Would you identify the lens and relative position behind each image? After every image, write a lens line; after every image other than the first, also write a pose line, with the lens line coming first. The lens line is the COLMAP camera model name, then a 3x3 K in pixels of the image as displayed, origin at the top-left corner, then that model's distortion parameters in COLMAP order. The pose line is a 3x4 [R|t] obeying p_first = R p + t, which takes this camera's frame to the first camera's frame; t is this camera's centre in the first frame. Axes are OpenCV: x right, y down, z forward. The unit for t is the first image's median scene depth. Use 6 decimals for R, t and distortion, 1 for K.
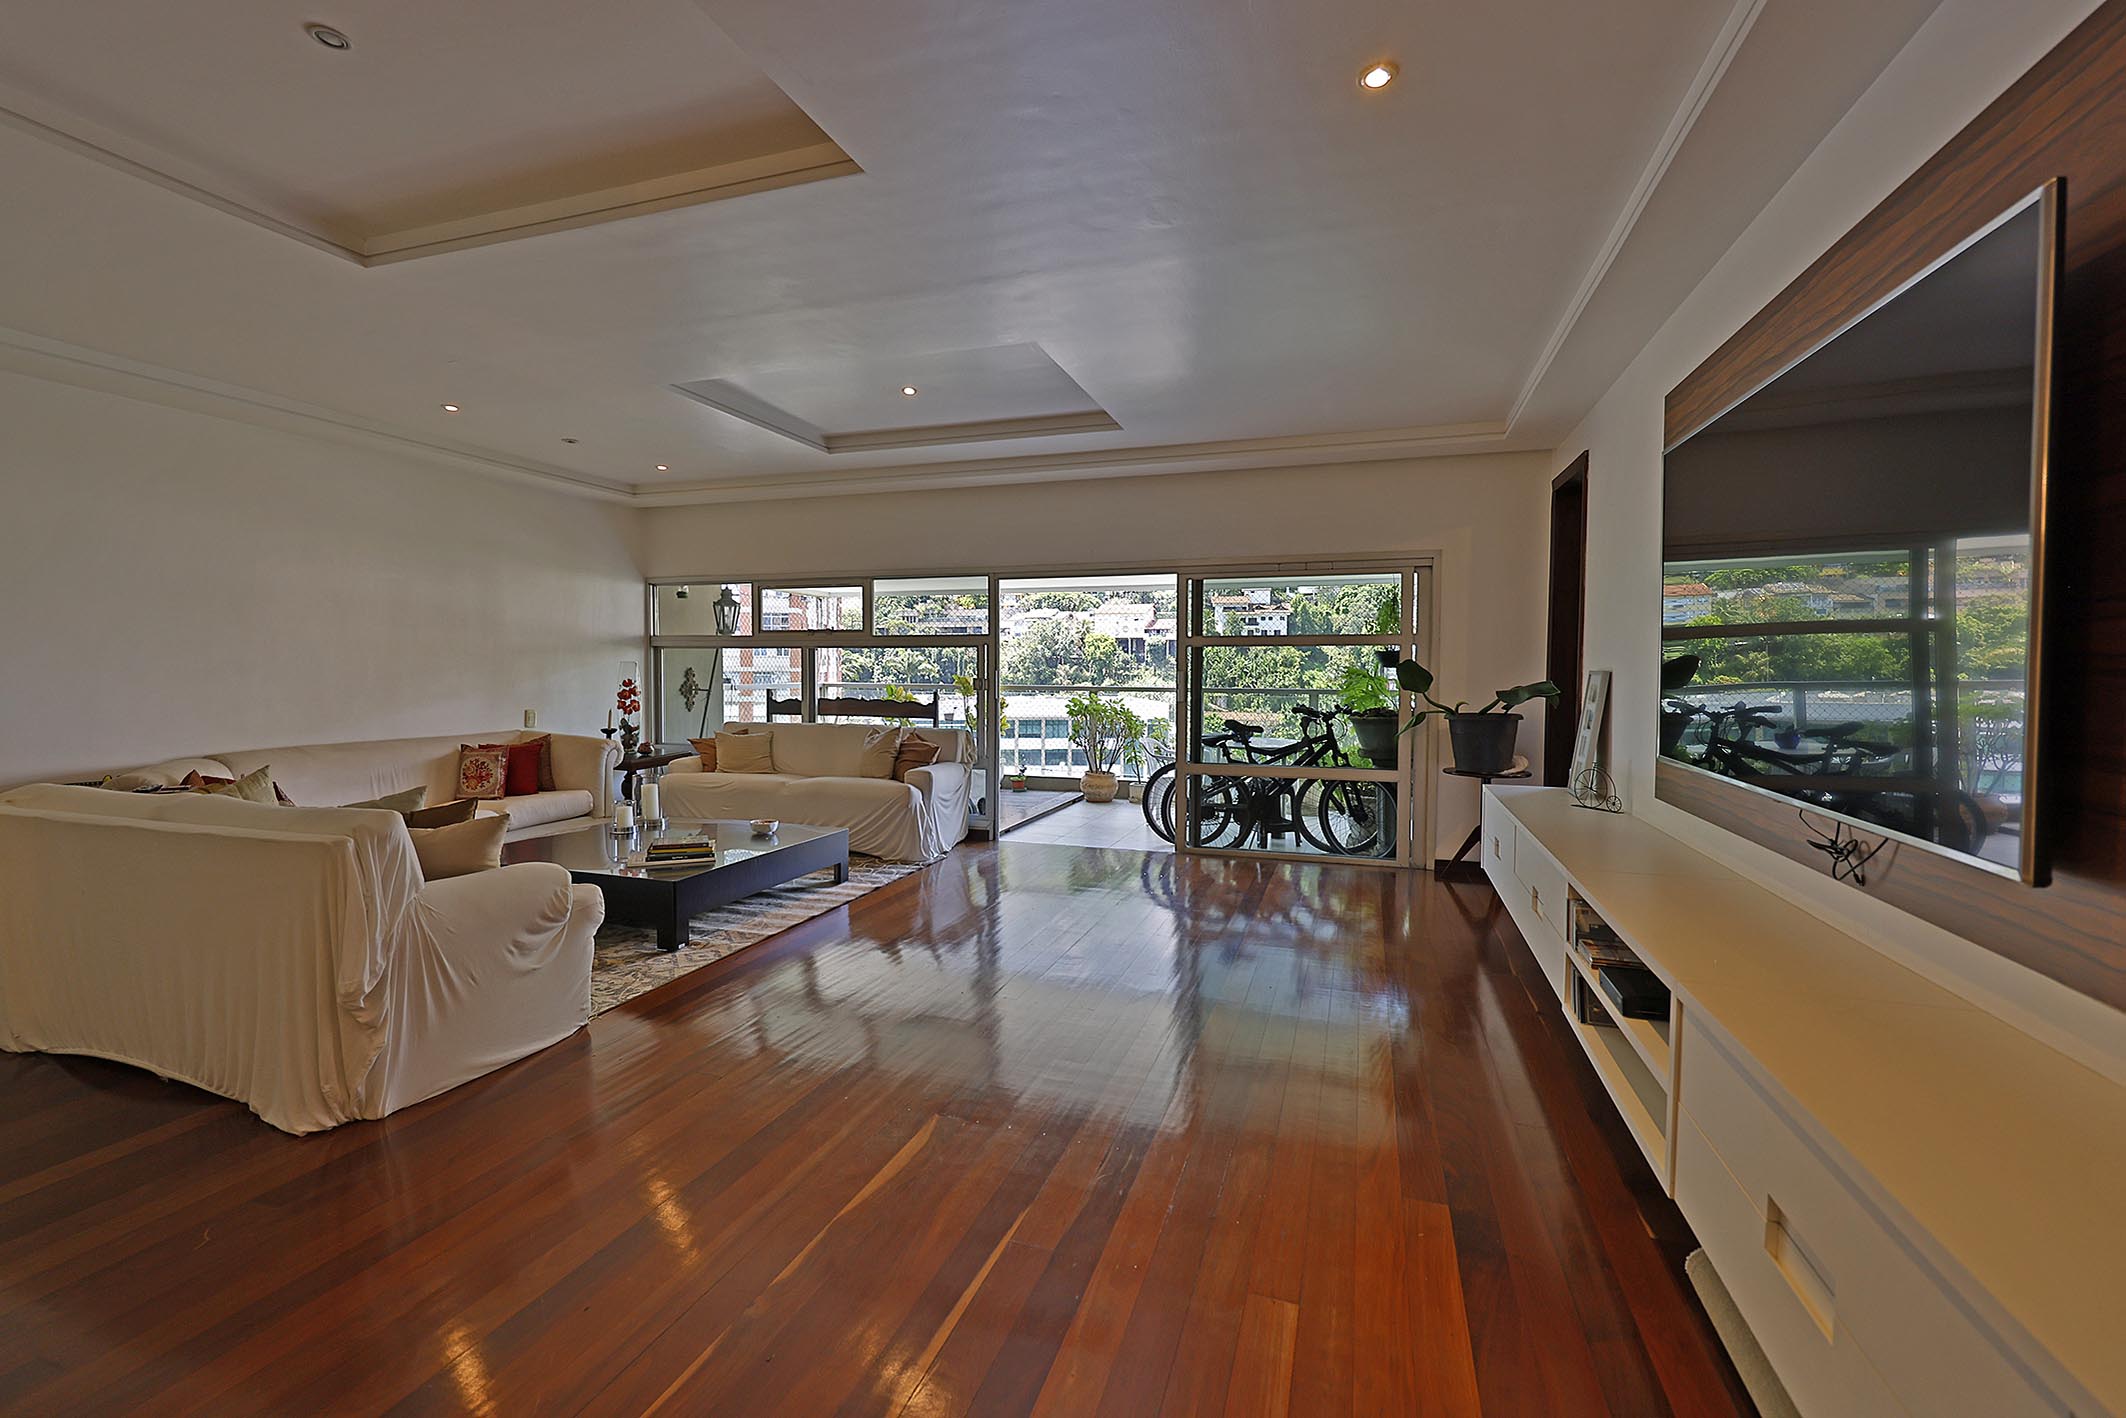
lens RADIAL K [[910.1, 0, 1063.0], [0, 910.1, 709.0], [0, 0, 1]] dist [0.002828, -0.000088]
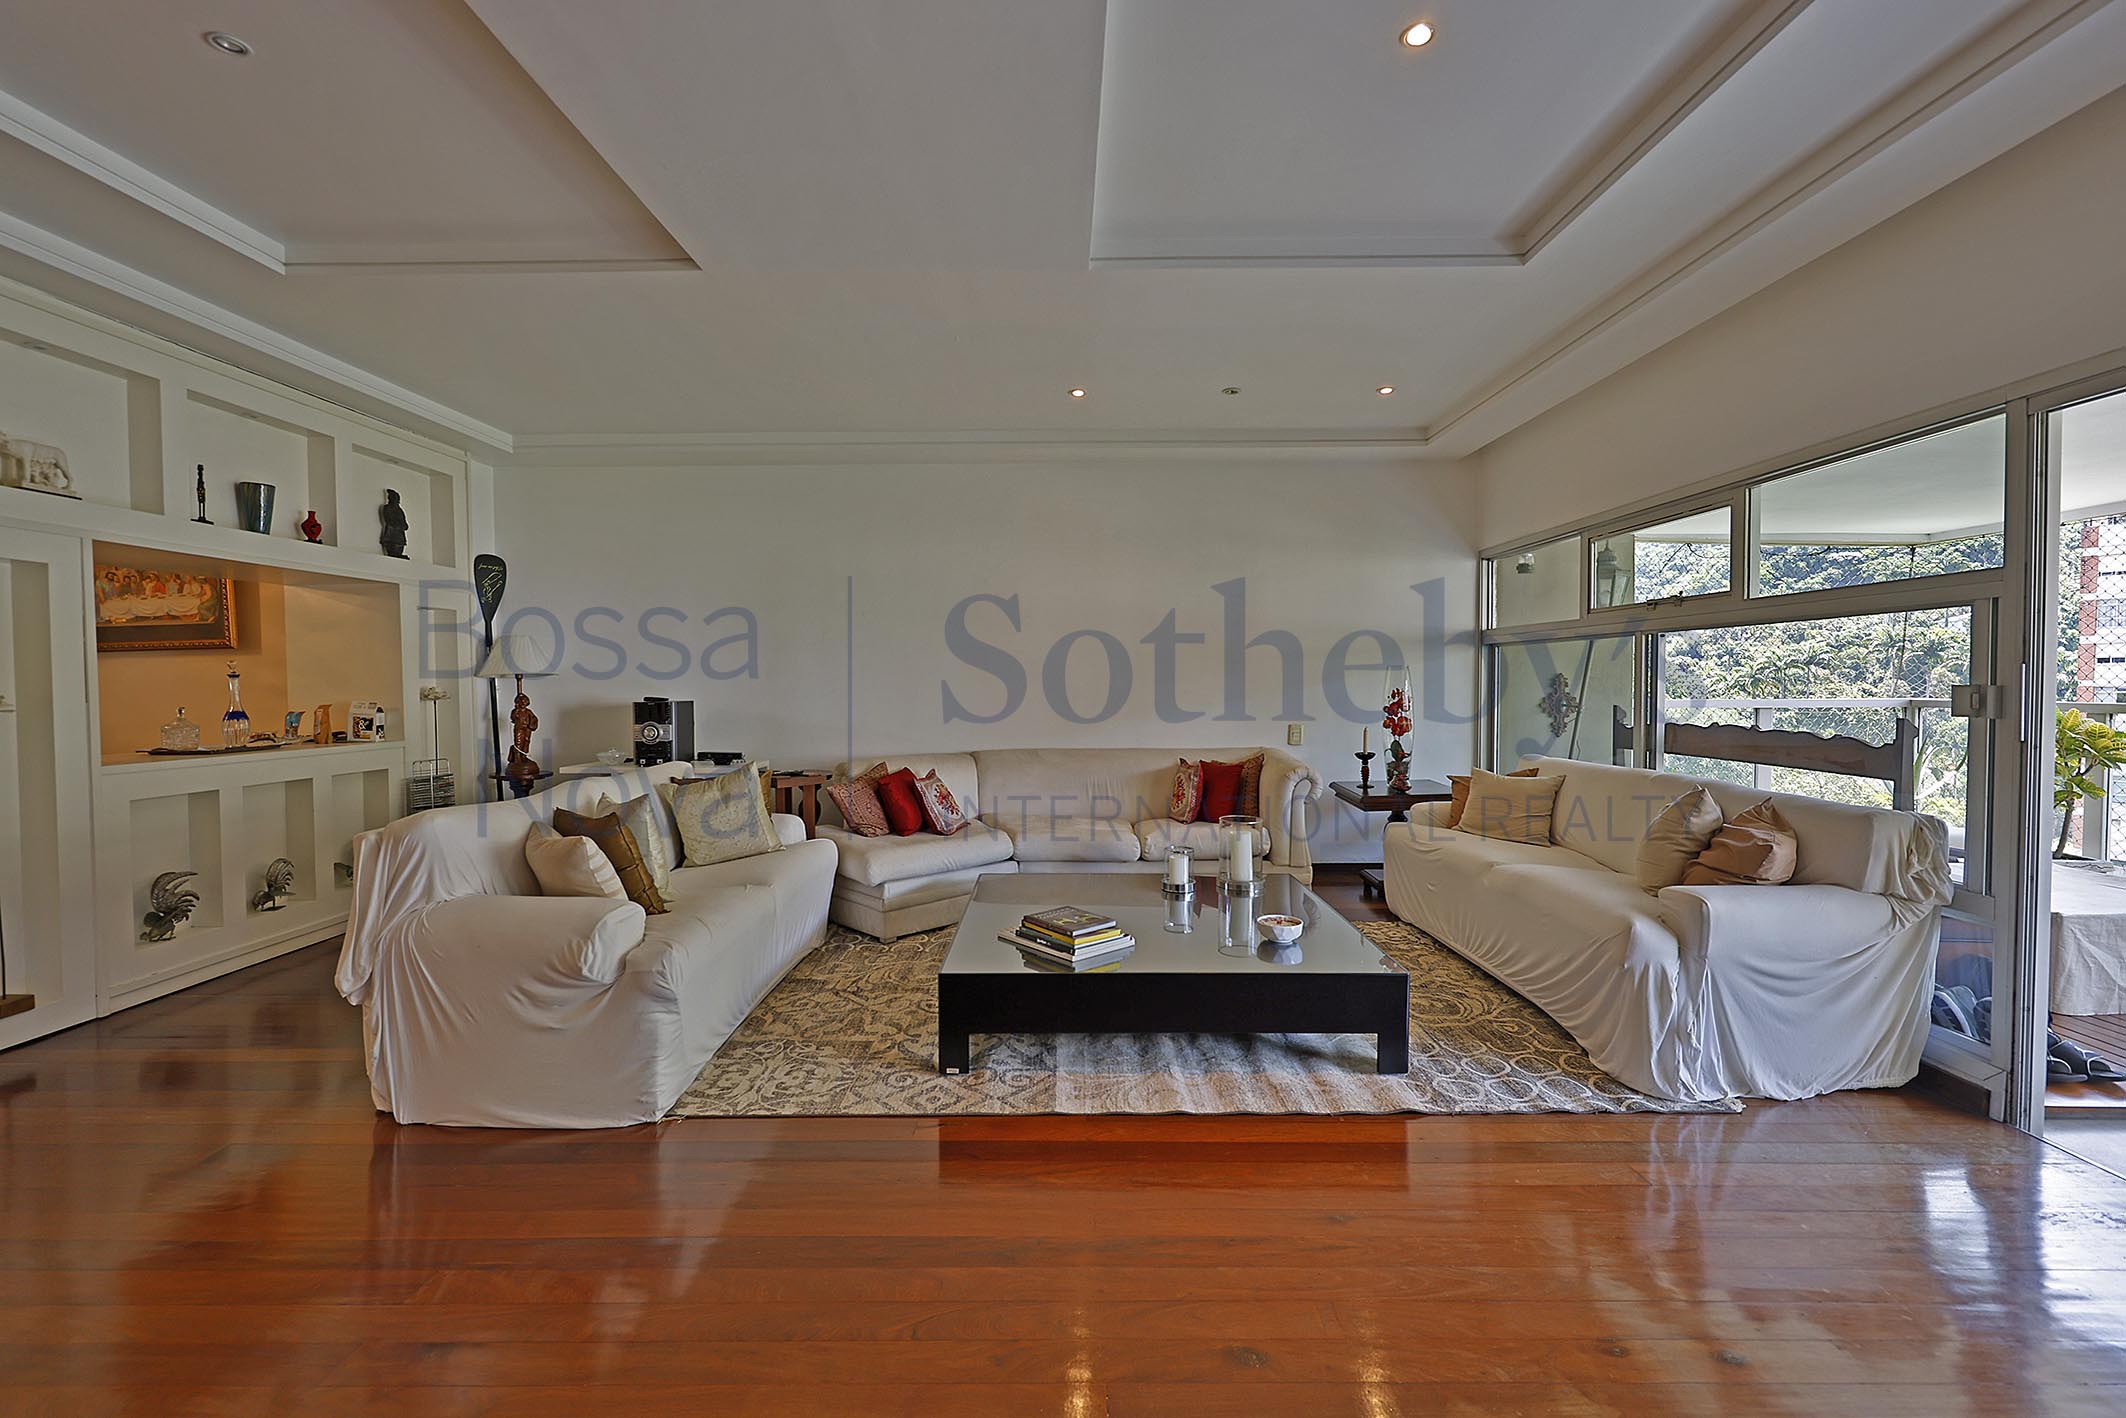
lens RADIAL K [[910.1, 0, 1063.0], [0, 910.1, 709.0], [0, 0, 1]] dist [0.002828, -0.000088]
pose [[0.314967, 0.021200, -0.948866, 0.153815], [-0.038004, 0.999230, 0.009710, -0.013213], [0.948342, 0.033002, 0.315530, 0.522722]]
